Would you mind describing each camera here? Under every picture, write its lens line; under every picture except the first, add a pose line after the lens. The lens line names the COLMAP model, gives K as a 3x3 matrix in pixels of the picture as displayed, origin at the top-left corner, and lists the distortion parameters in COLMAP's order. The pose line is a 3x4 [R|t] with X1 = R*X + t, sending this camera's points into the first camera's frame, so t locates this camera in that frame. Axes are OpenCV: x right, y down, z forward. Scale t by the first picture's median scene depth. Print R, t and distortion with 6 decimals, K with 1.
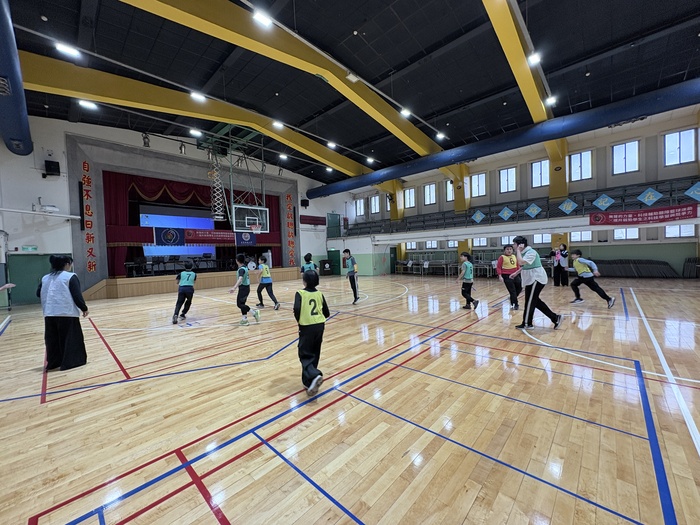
lens RADIAL K [[277.0, 0, 350.5], [0, 277.0, 263.8], [0, 0, 1]] dist [0.000432, -0.001680]
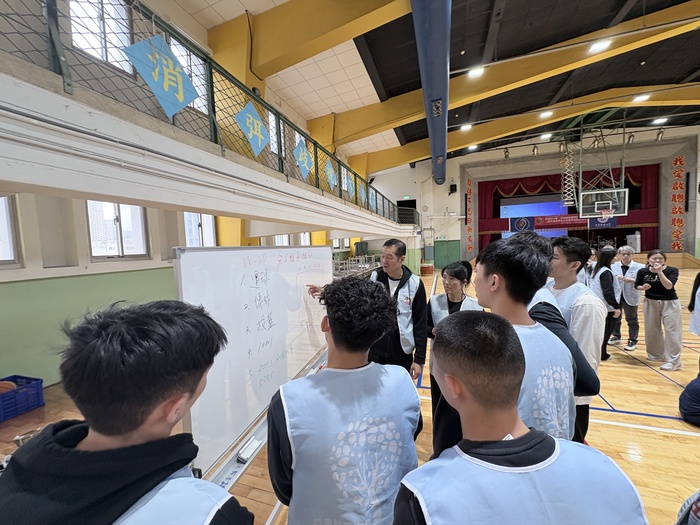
lens RADIAL K [[277.0, 0, 348.9], [0, 277.0, 262.0], [0, 0, 1]] dist [0.000432, -0.001680]
pose [[0.411214, 0.070254, -0.908828, 0.143939], [-0.005815, 0.997207, 0.074455, -0.018328], [0.911520, -0.025332, 0.410474, -0.184164]]
